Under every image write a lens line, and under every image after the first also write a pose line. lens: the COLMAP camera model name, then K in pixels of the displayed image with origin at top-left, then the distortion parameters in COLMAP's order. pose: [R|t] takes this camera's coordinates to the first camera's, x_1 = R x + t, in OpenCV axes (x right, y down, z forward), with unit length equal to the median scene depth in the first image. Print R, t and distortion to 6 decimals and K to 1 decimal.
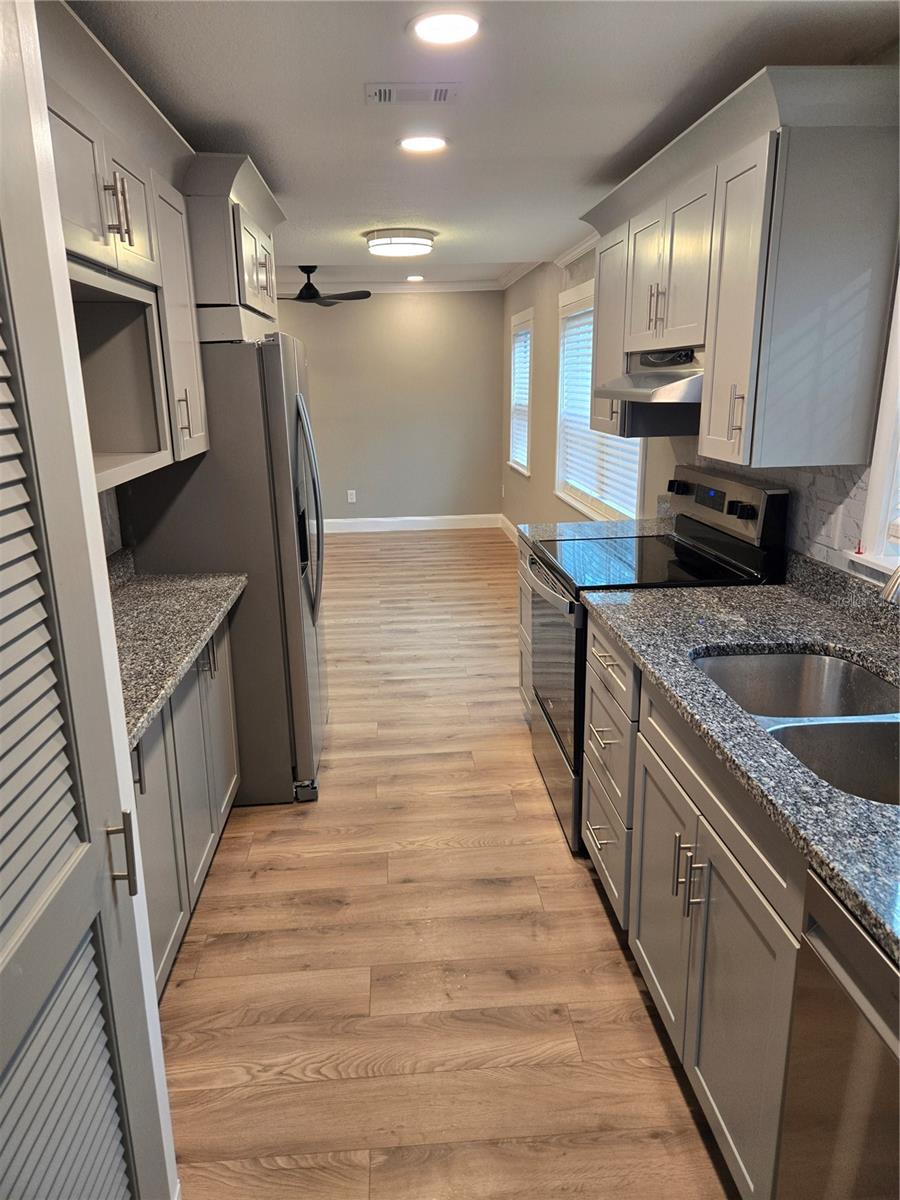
lens RADIAL K [[805.7, 0, 445.0], [0, 805.7, 594.1], [0, 0, 1]] dist [0.067543, -0.058779]
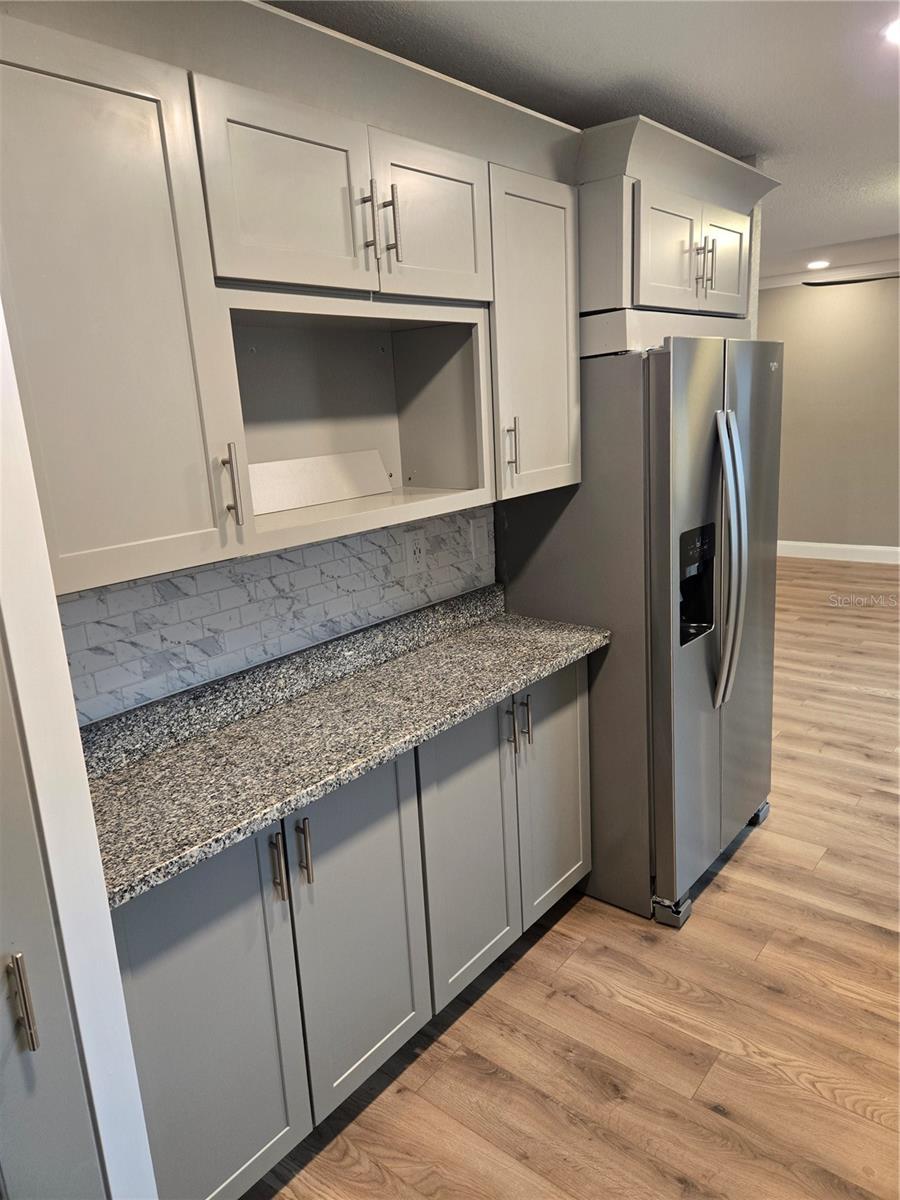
lens RADIAL K [[805.7, 0, 441.9], [0, 805.7, 591.0], [0, 0, 1]] dist [0.067543, -0.058779]
pose [[0.722050, 0.132679, -0.678999, 0.208079], [-0.135551, 0.989547, 0.049216, -0.093882], [0.678432, 0.056502, 0.732487, 0.306970]]
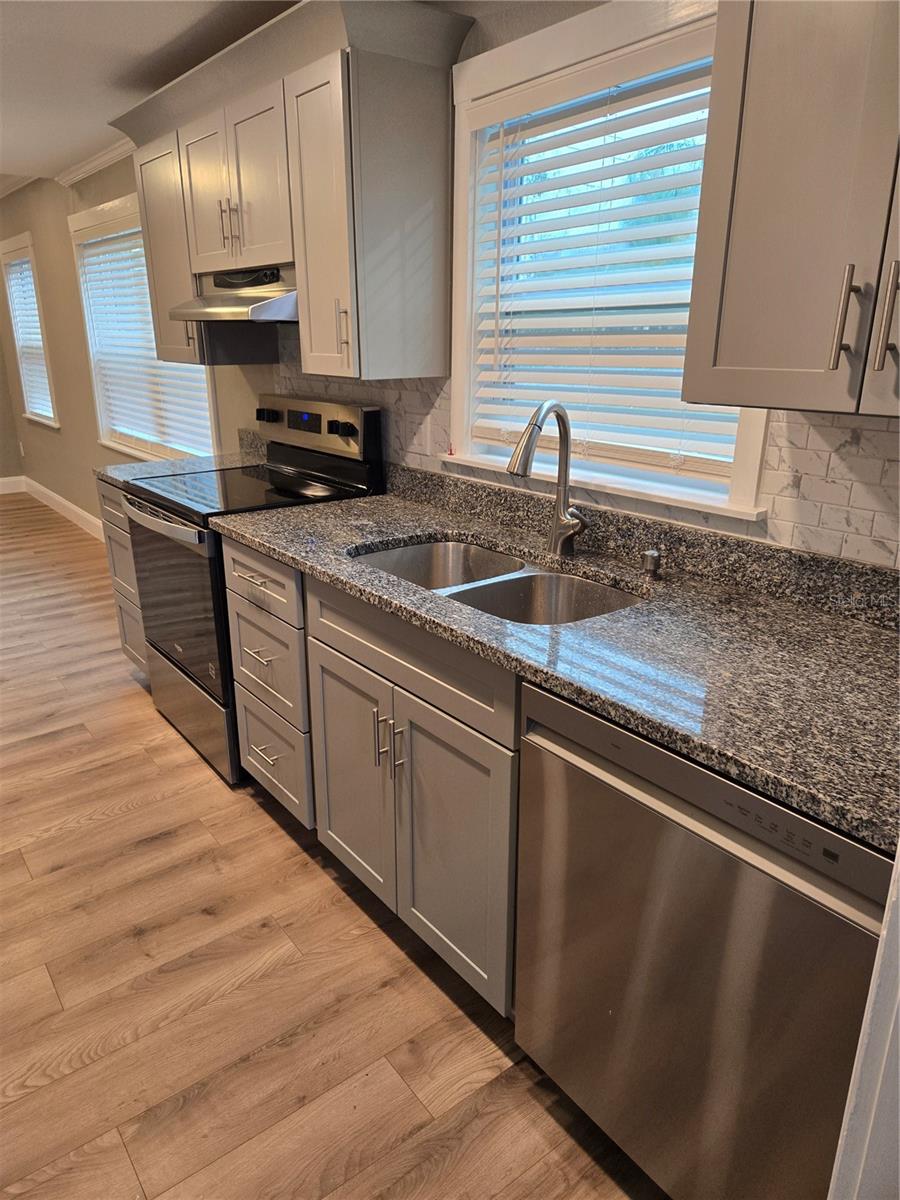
lens RADIAL K [[805.7, 0, 447.3], [0, 805.7, 602.6], [0, 0, 1]] dist [0.067543, -0.058779]
pose [[0.835297, -0.163238, 0.525007, -0.116298], [0.132716, 0.986534, 0.095585, 0.040196], [-0.533541, -0.010164, 0.845713, 0.021117]]
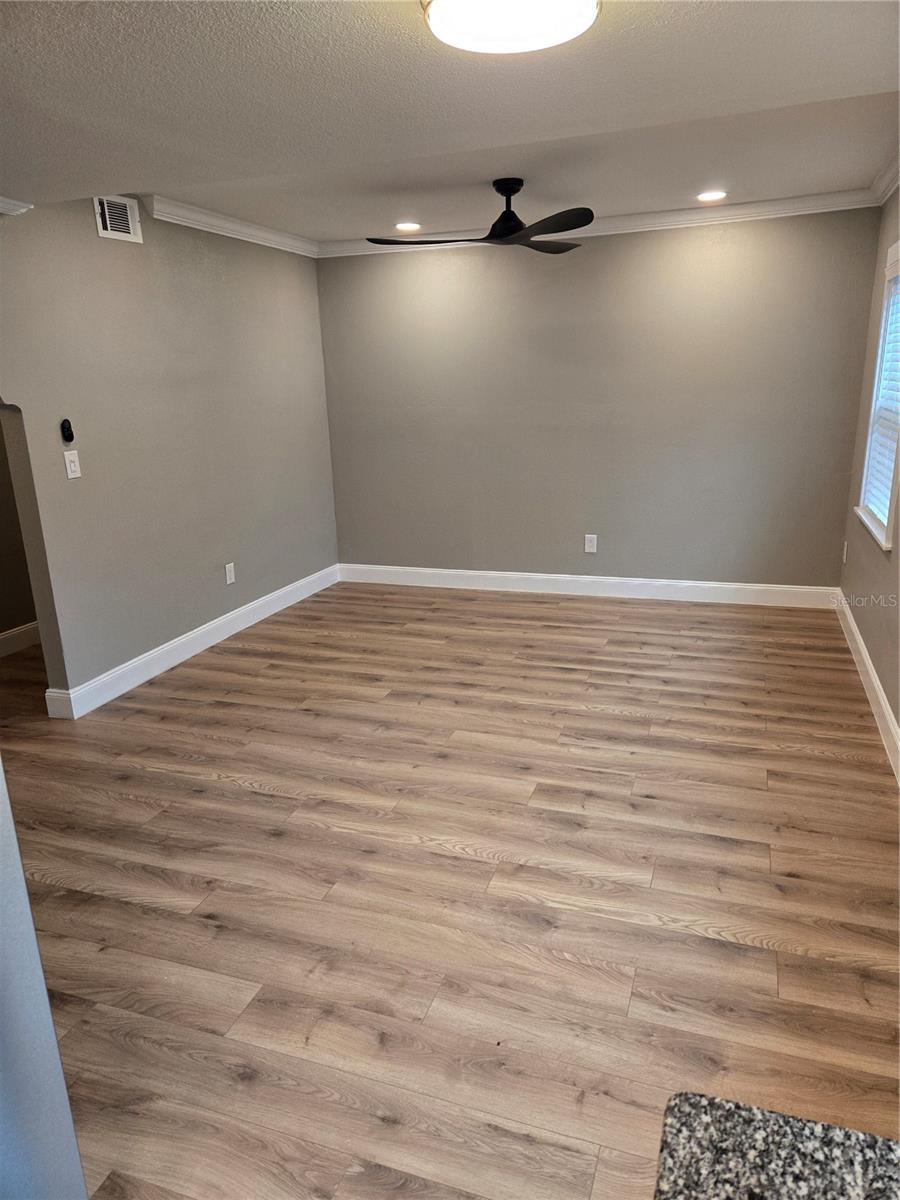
lens RADIAL K [[805.7, 0, 449.8], [0, 805.7, 591.9], [0, 0, 1]] dist [0.067543, -0.058779]
pose [[0.913773, 0.091373, -0.395815, 0.156690], [-0.087017, 0.995785, 0.028988, -0.303533], [0.396796, 0.007954, 0.917872, 1.131034]]
